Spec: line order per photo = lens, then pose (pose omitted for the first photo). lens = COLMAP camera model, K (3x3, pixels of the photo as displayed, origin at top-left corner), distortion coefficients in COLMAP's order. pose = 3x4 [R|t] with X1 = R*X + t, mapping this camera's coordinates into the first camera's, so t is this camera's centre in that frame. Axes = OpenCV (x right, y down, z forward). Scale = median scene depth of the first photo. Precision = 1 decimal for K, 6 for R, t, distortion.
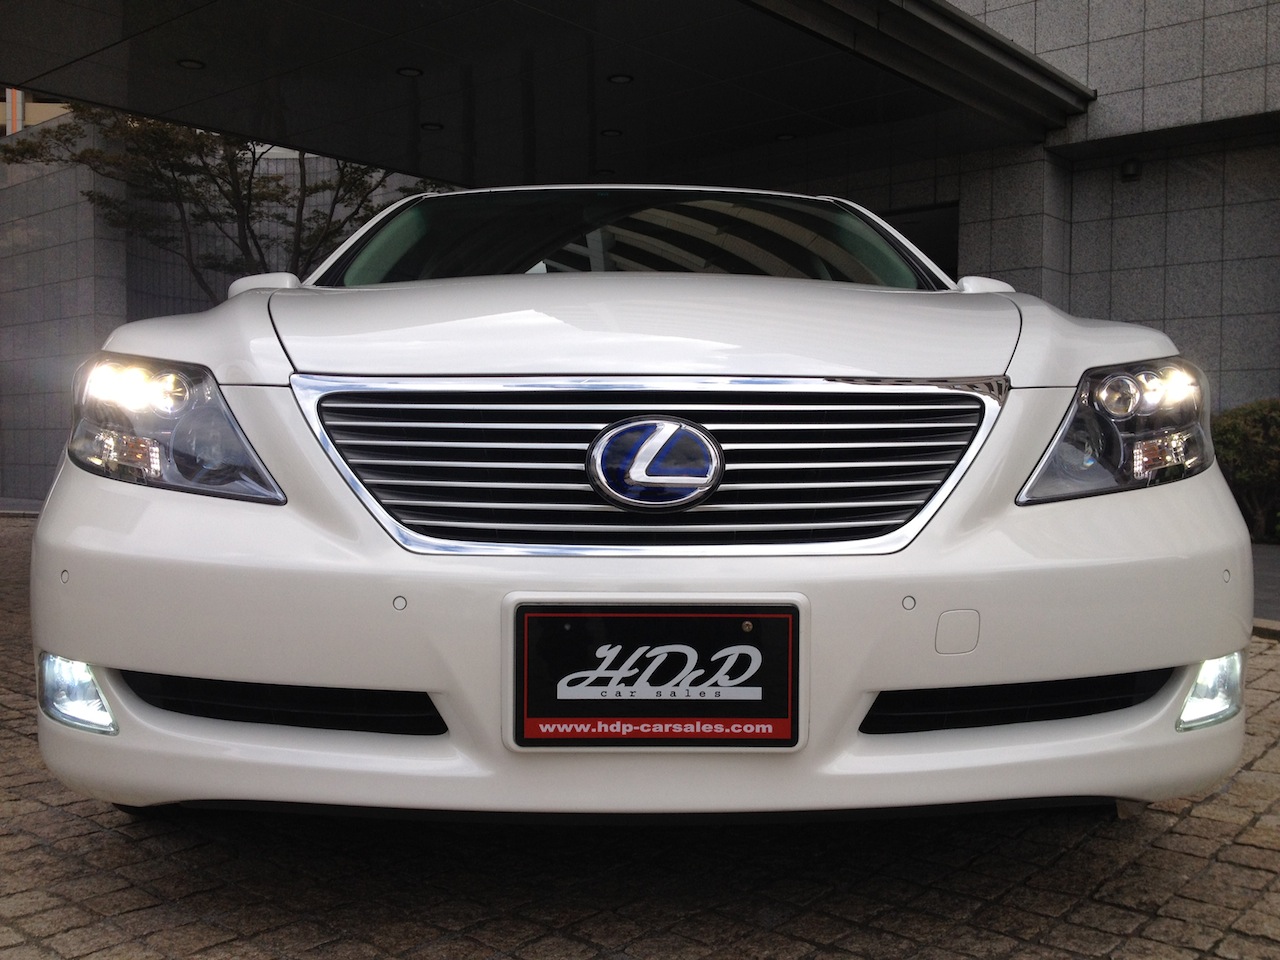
lens RADIAL K [[1219.1, 0, 604.7], [0, 1219.1, 458.7], [0, 0, 1]] dist [-0.004450, 0.000000]
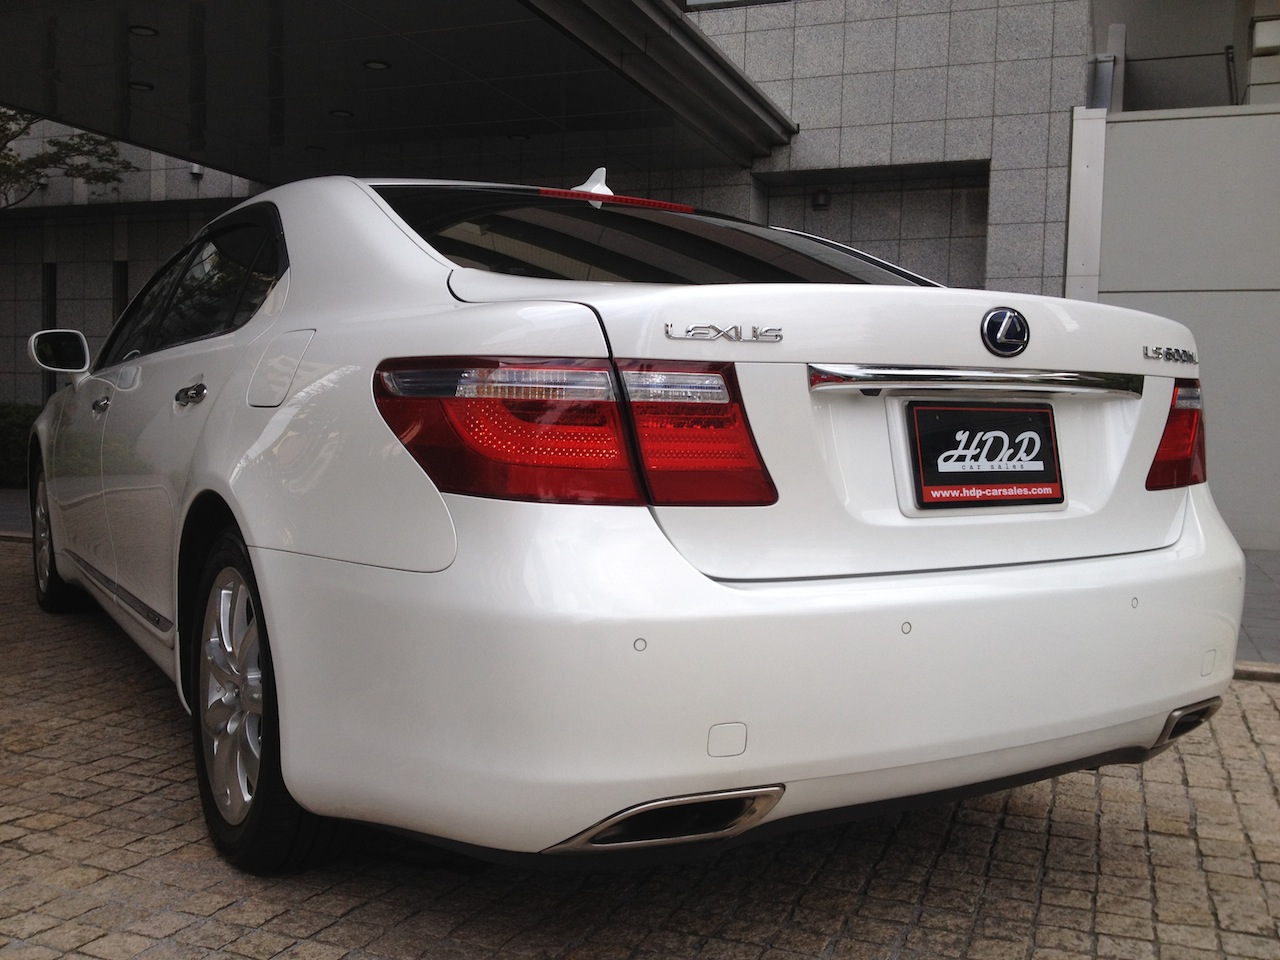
lens RADIAL K [[1219.1, 0, 629.8], [0, 1219.1, 472.8], [0, 0, 1]] dist [-0.004450, 0.000000]
pose [[0.939505, 0.006909, 0.342466, -0.112568], [-0.018101, 0.999401, 0.029495, -0.021705], [-0.342058, -0.033910, 0.939067, 0.020584]]
